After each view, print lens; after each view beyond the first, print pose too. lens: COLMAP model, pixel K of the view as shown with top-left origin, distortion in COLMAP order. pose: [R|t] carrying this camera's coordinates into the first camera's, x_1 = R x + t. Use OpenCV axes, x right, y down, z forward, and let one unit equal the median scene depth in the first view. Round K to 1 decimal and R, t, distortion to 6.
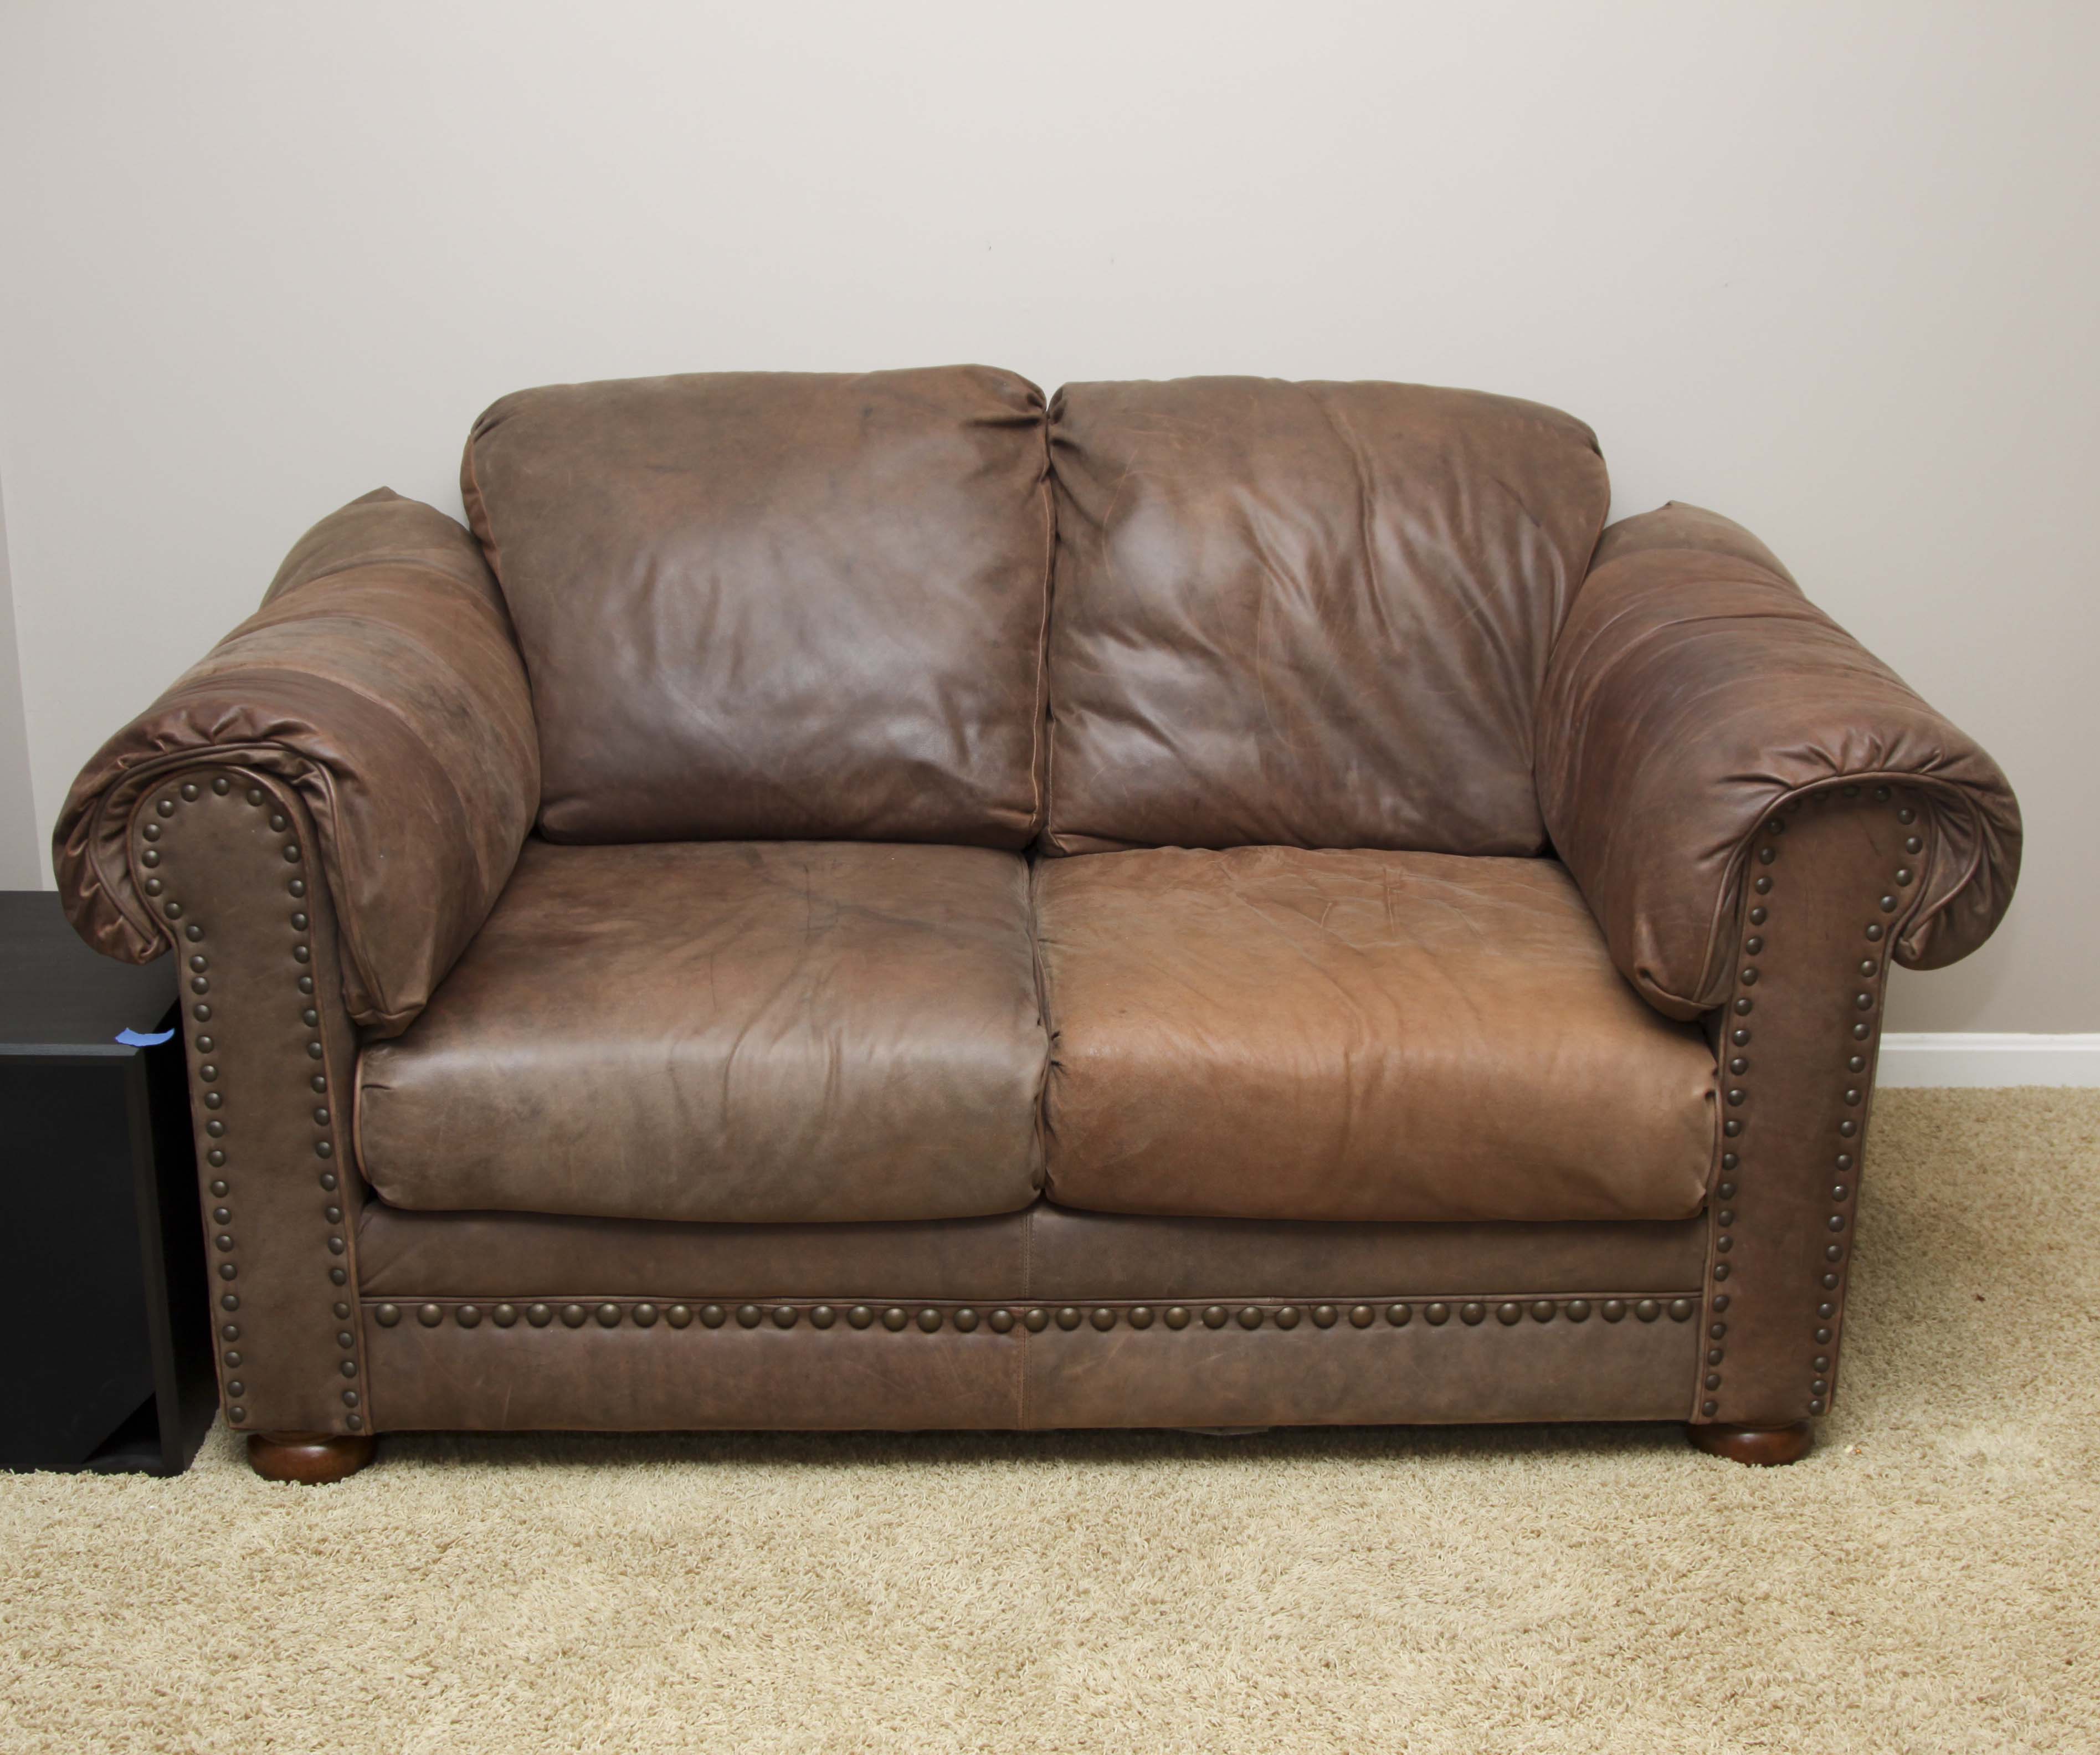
lens RADIAL K [[2739.0, 0, 1053.0], [0, 2739.0, 888.6], [0, 0, 1]] dist [-0.124055, 0.000000]
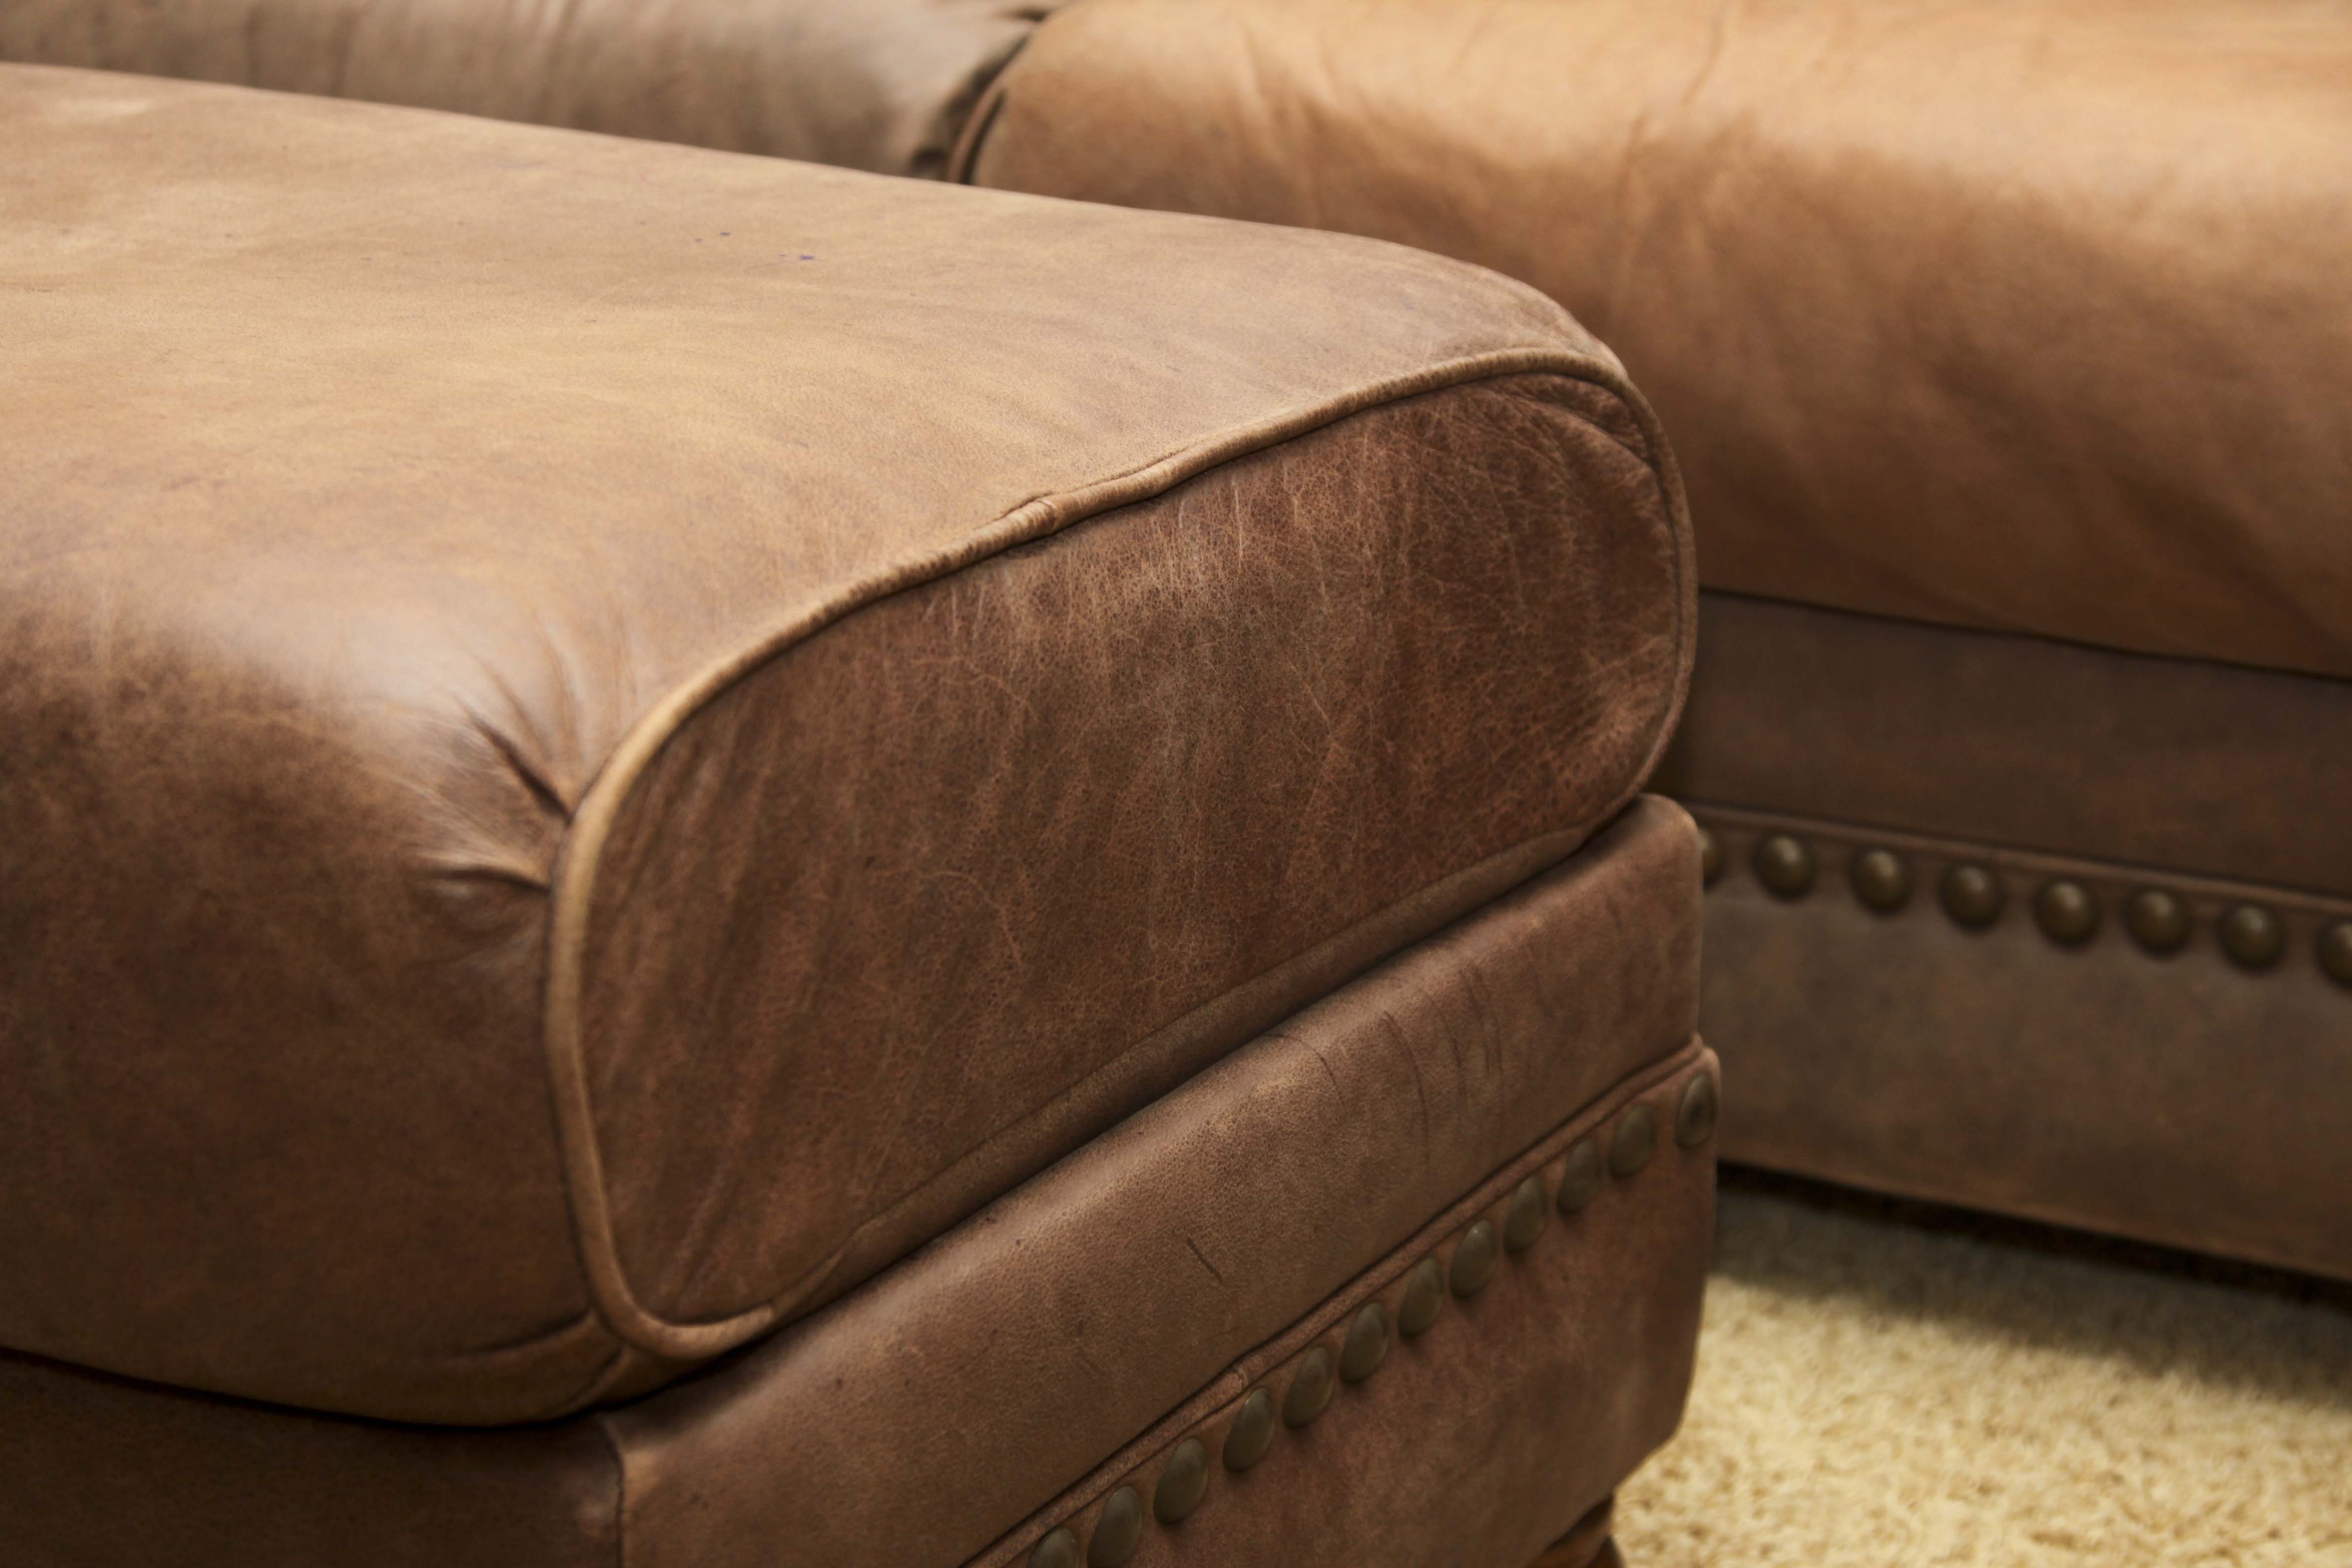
lens RADIAL K [[4886.1, 0, 1162.0], [0, 4886.1, 769.8], [0, 0, 1]] dist [0.111965, 0.000000]
pose [[0.863388, 0.140709, -0.484524, 0.384080], [-0.146948, 0.988820, 0.025308, 0.138433], [0.482668, 0.049350, 0.874412, 0.354440]]
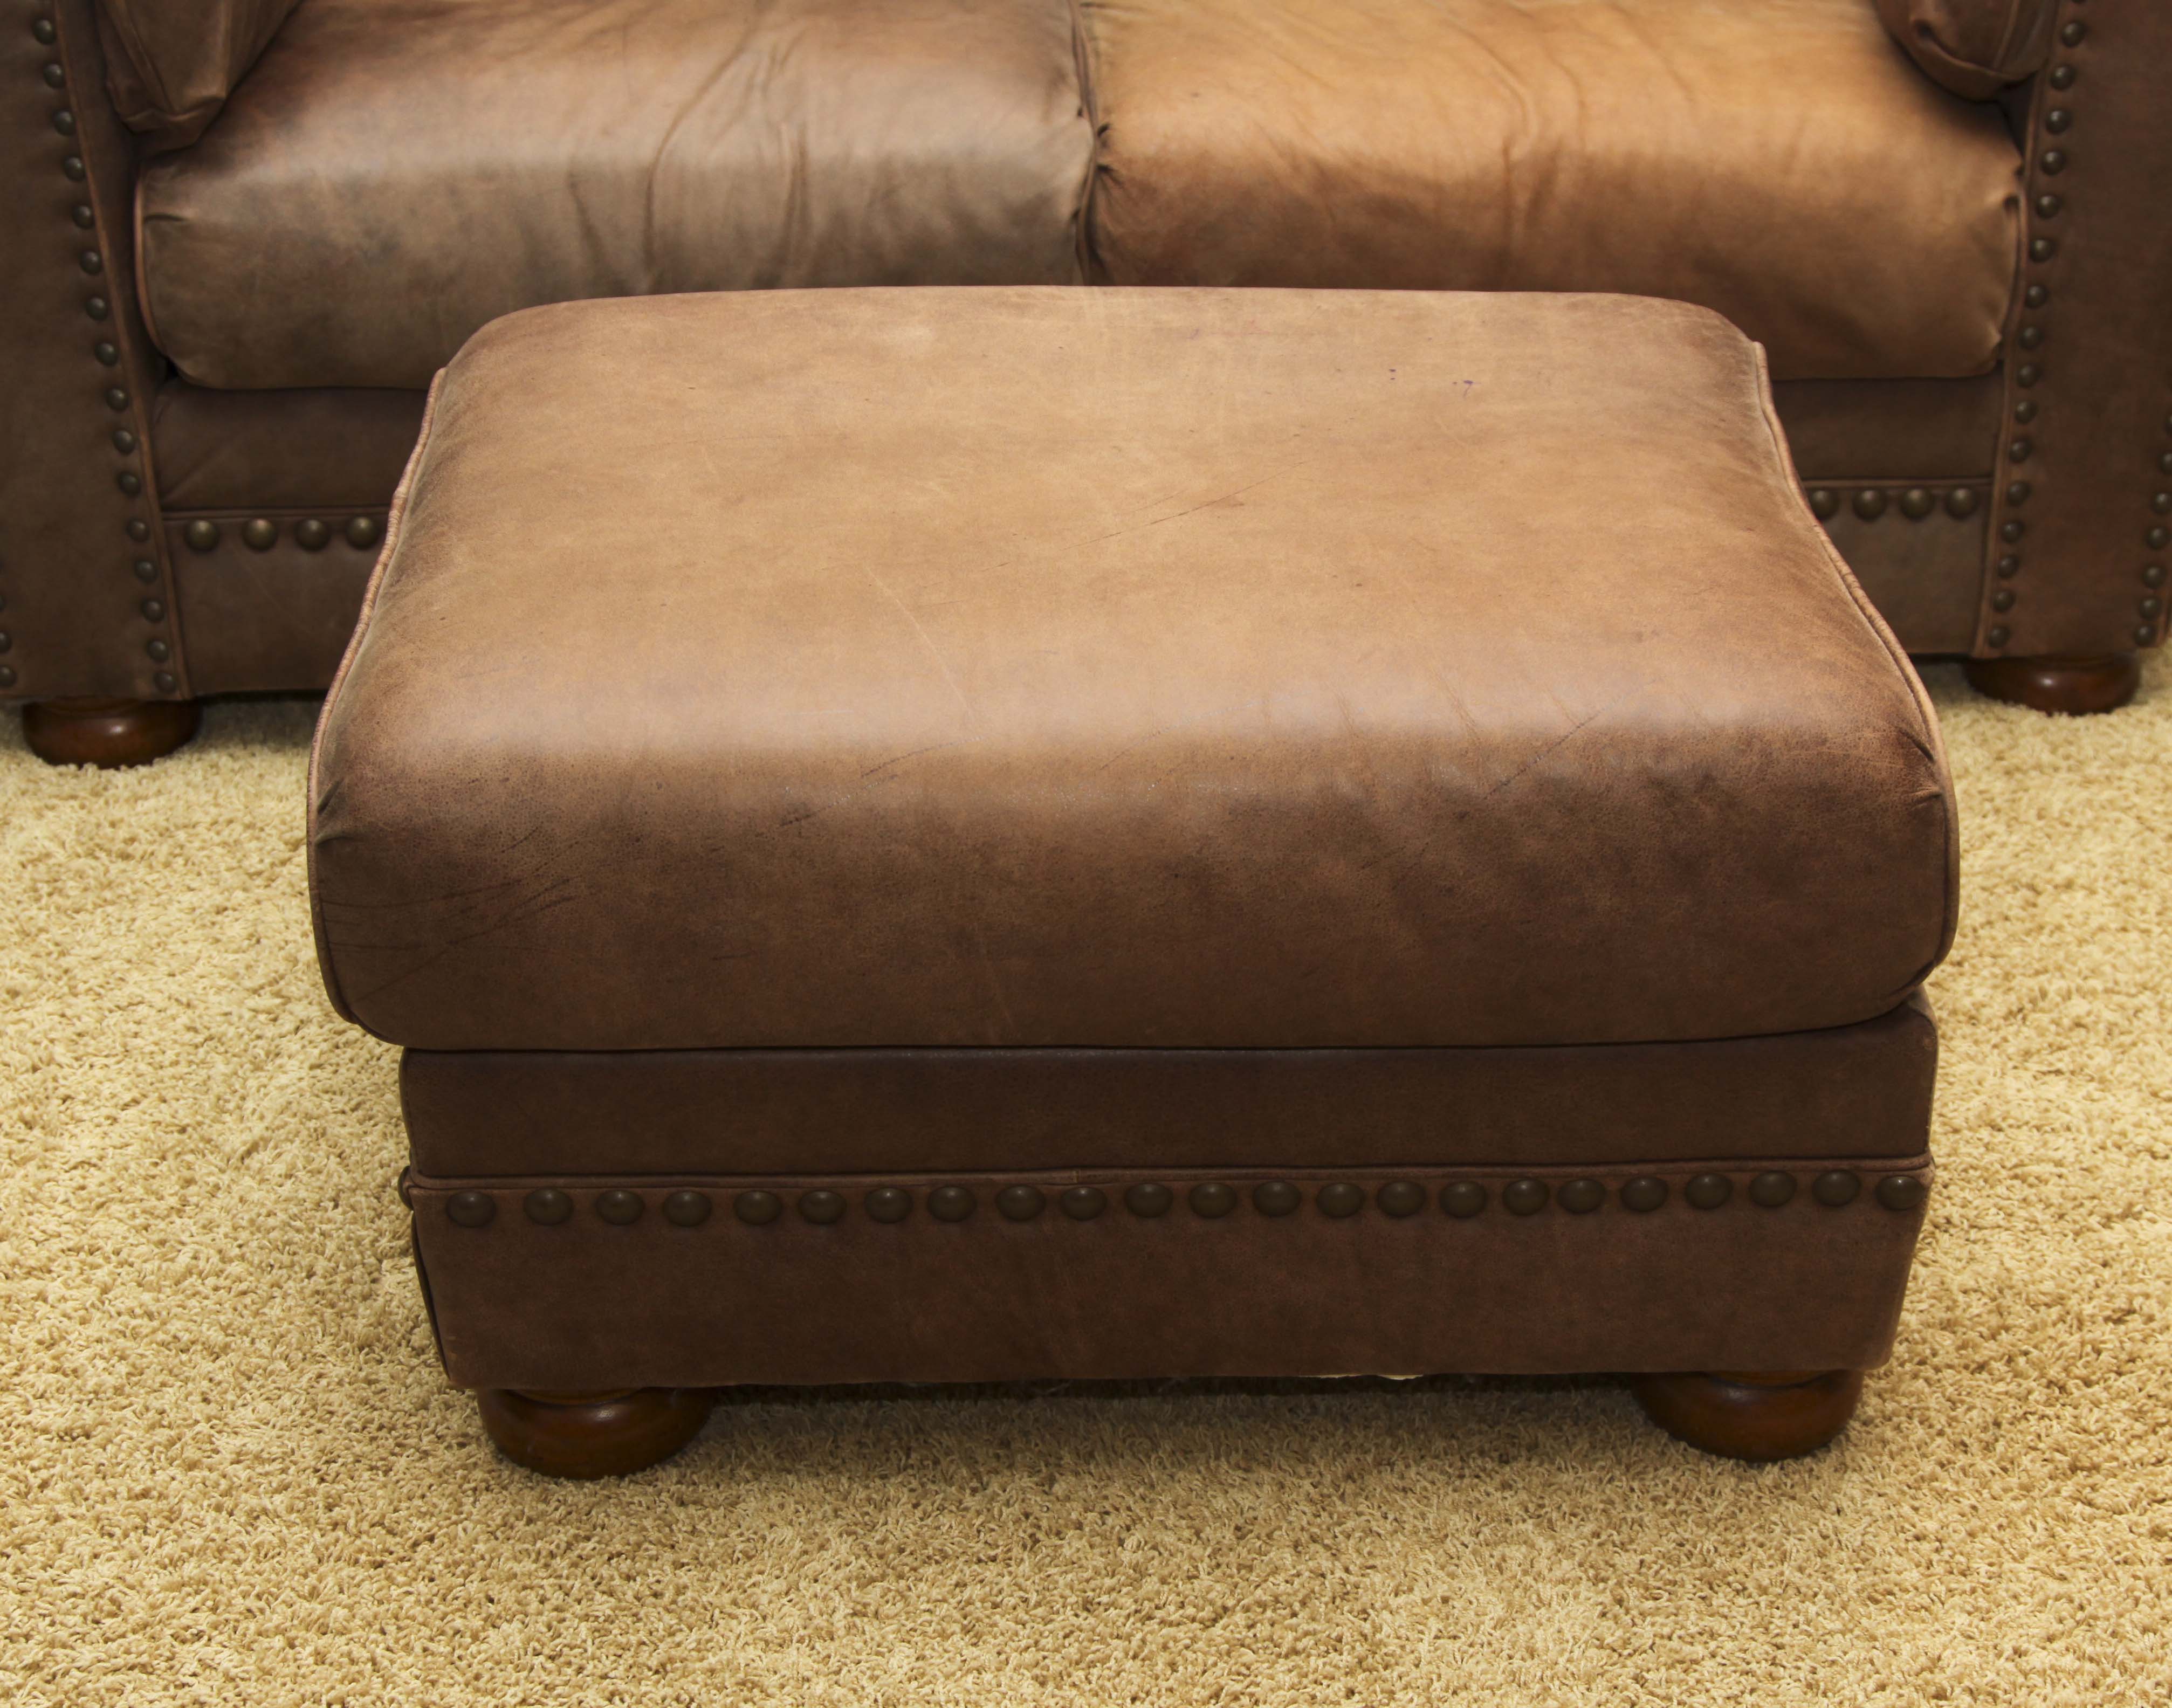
lens RADIAL K [[3610.3, 0, 1124.8], [0, 3610.3, 851.0], [0, 0, 1]] dist [-0.034359, 0.000000]
pose [[0.999879, -0.014779, -0.004751, 0.008084], [0.015468, 0.974408, 0.224253, 0.025006], [0.001315, -0.224300, 0.974519, 0.028599]]
